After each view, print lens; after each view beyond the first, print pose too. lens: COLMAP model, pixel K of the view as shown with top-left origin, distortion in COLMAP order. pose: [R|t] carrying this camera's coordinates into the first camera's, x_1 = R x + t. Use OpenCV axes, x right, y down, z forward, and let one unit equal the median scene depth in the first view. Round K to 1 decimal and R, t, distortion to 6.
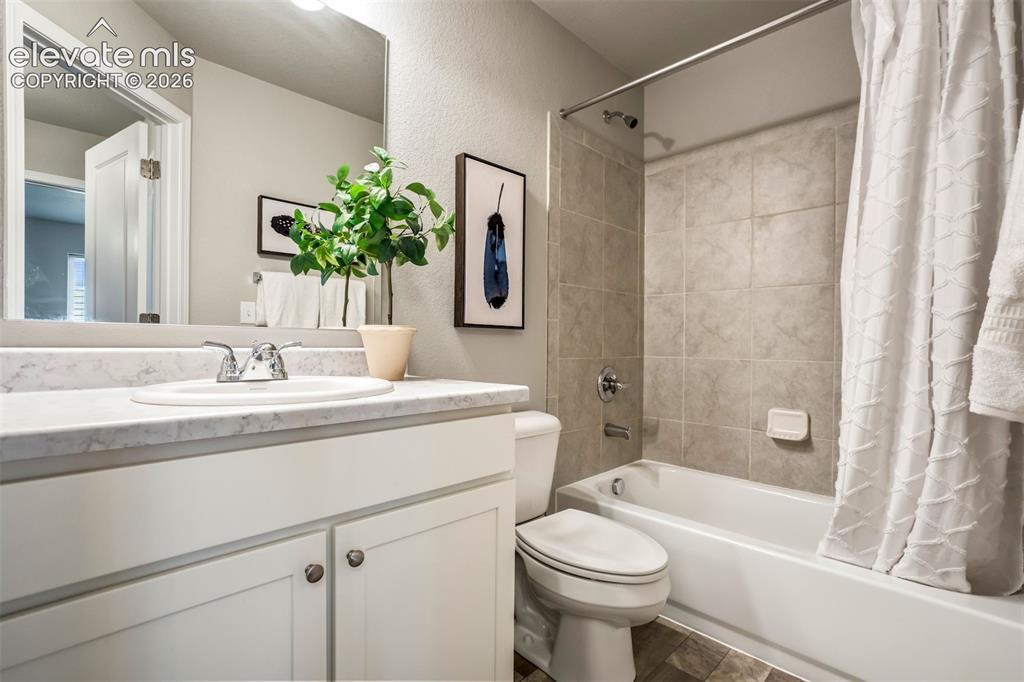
lens RADIAL K [[474.3, 0, 517.3], [0, 474.3, 346.3], [0, 0, 1]] dist [-0.044992, 0.027196]
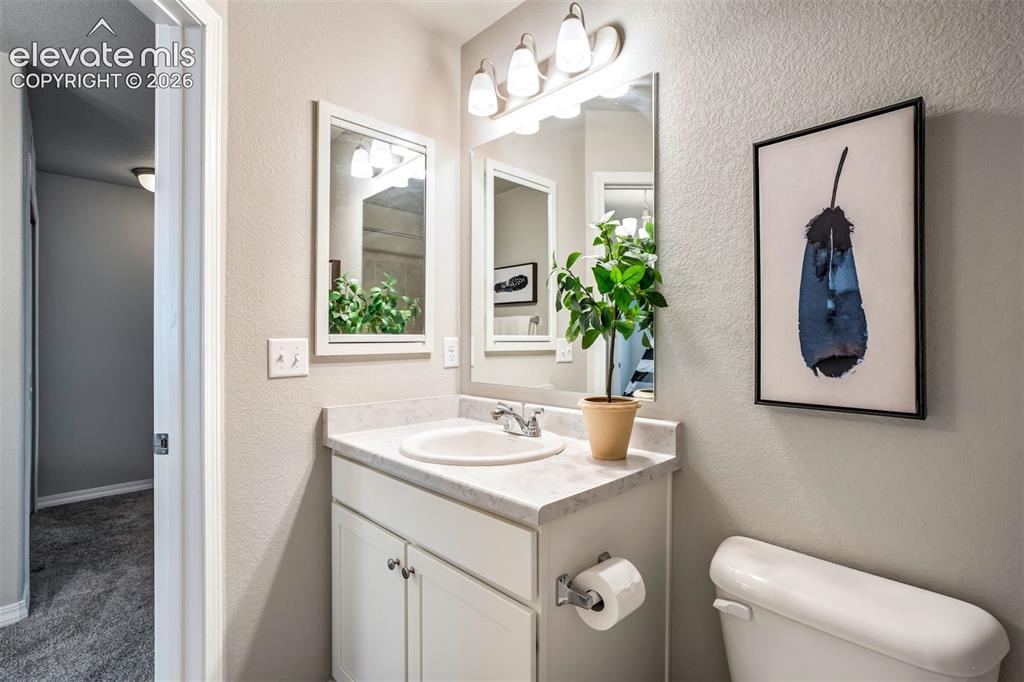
lens RADIAL K [[474.3, 0, 517.3], [0, 474.3, 346.3], [0, 0, 1]] dist [-0.044992, 0.027196]
pose [[0.006176, -0.001968, -0.999979, 0.512295], [-0.008065, 0.999965, -0.002018, -0.112283], [0.999948, 0.008077, 0.006160, 0.622794]]
